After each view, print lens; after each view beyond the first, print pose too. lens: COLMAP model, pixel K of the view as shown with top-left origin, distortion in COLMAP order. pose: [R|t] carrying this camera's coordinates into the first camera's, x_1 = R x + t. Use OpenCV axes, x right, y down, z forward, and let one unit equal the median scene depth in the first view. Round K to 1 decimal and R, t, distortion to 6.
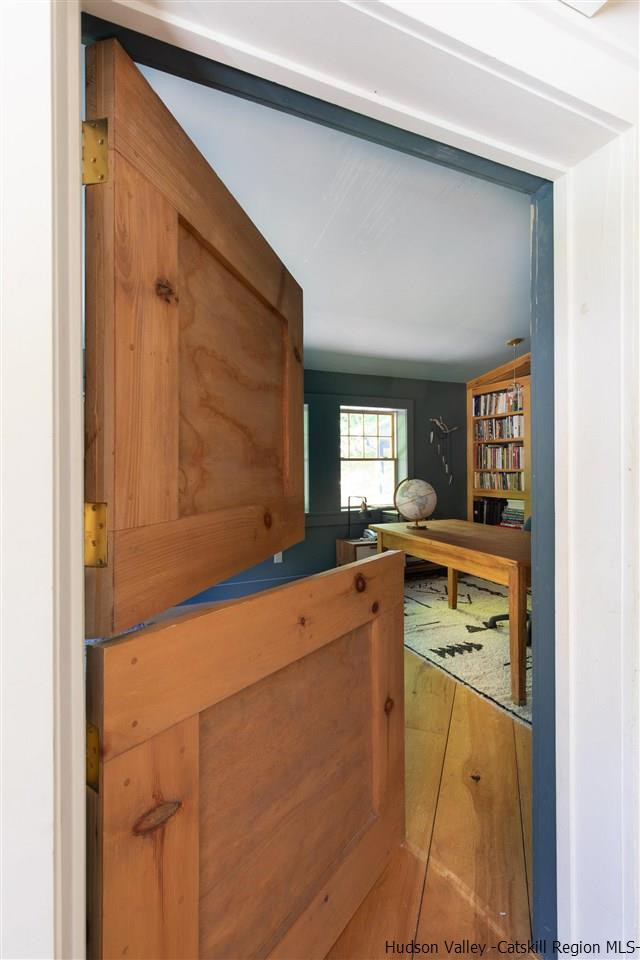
lens RADIAL K [[425.7, 0, 315.9], [0, 425.7, 472.3], [0, 0, 1]] dist [0.002480, -0.000064]
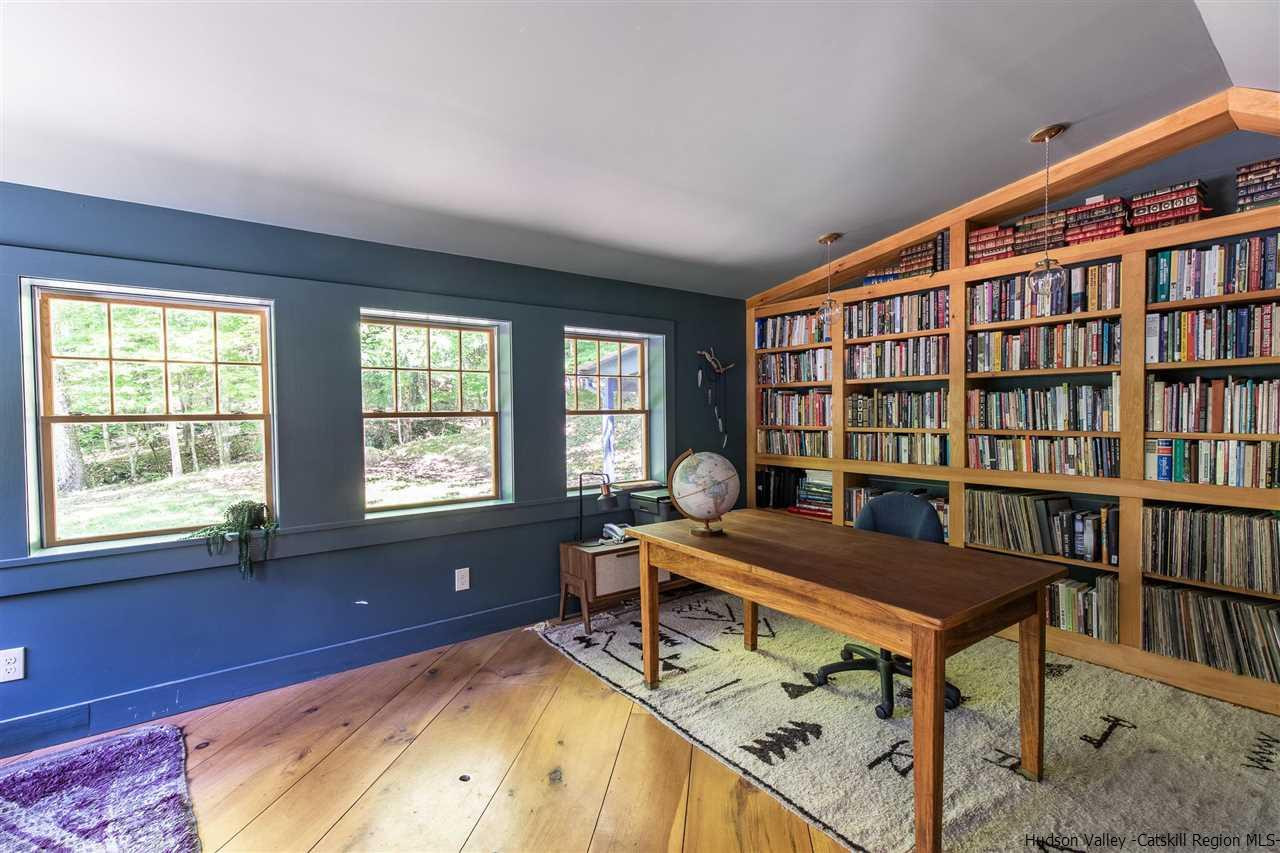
lens RADIAL K [[567.6, 0, 643.9], [0, 567.6, 430.9], [0, 0, 1]] dist [0.002480, -0.000064]
pose [[0.971995, -0.010609, 0.234762, -0.025585], [0.006032, 0.999778, 0.020206, -0.020816], [-0.234924, -0.018225, 0.971843, 0.171735]]
